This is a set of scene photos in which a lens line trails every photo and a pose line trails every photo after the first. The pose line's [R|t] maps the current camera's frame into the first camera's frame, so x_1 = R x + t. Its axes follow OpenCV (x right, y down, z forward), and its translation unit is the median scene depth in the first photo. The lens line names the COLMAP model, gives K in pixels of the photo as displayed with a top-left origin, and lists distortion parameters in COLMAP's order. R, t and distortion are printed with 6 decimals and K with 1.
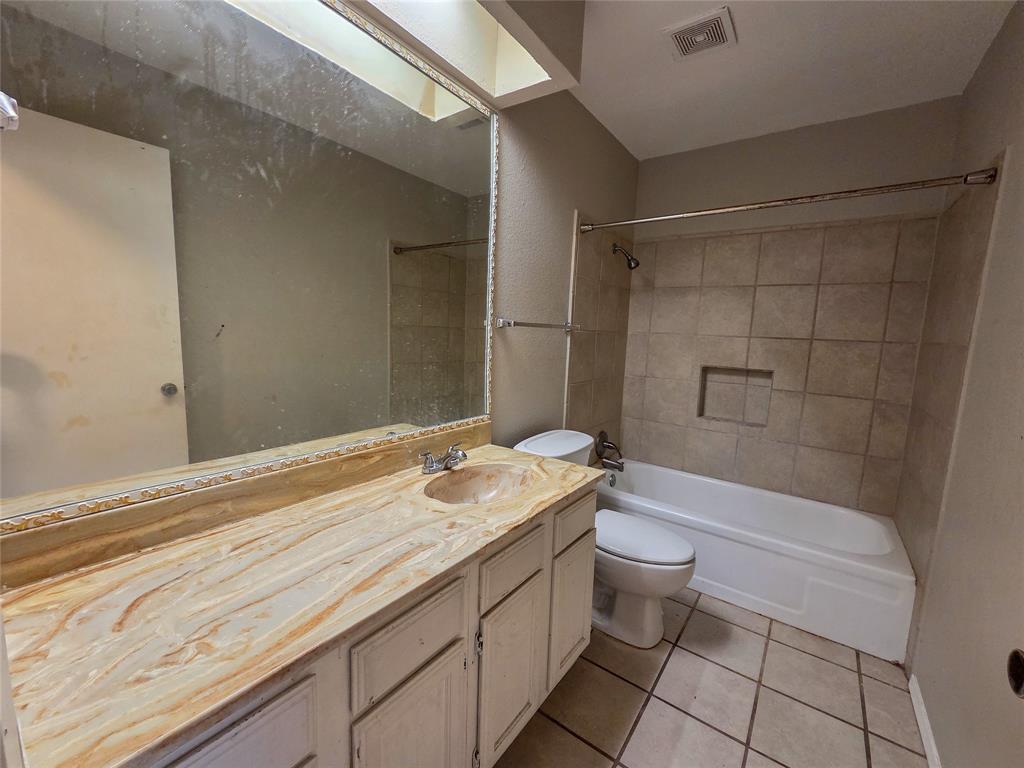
lens RADIAL K [[423.6, 0, 512.0], [0, 423.6, 384.0], [0, 0, 1]] dist [-0.000355, -0.000038]
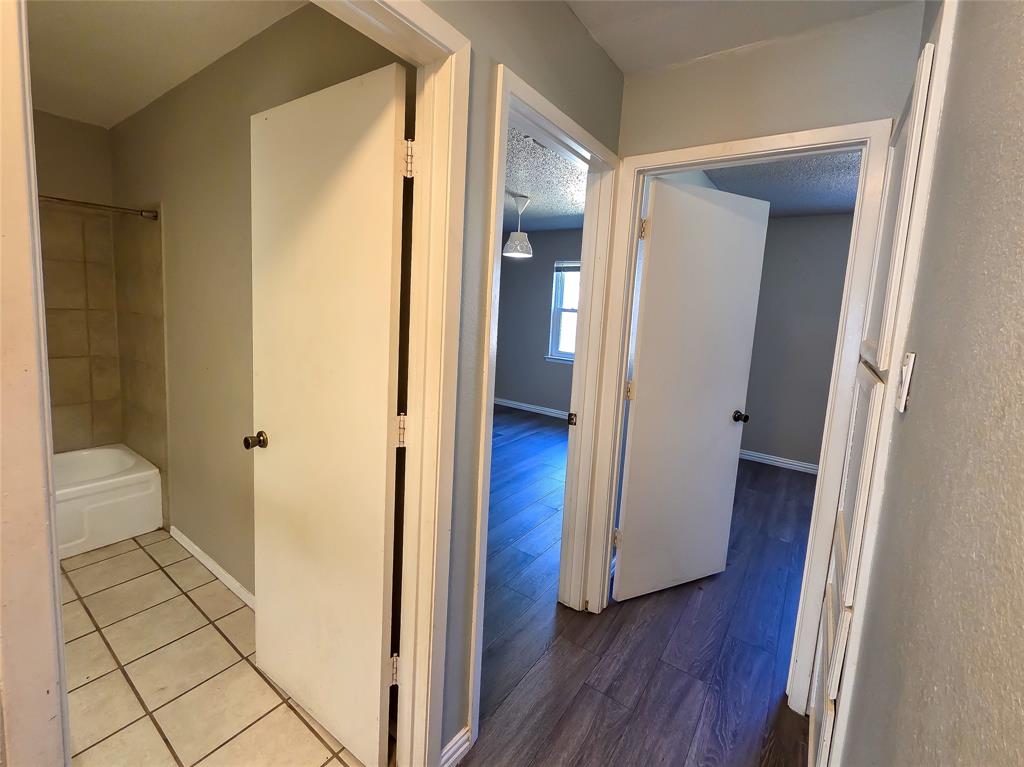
lens RADIAL K [[442.3, 0, 513.3], [0, 442.3, 362.5], [0, 0, 1]] dist [0.001792, 0.000614]
pose [[-0.017361, -0.160472, 0.986888, -0.452016], [0.066236, 0.984684, 0.161279, -0.073121], [-0.997653, 0.068167, -0.006466, -0.226565]]
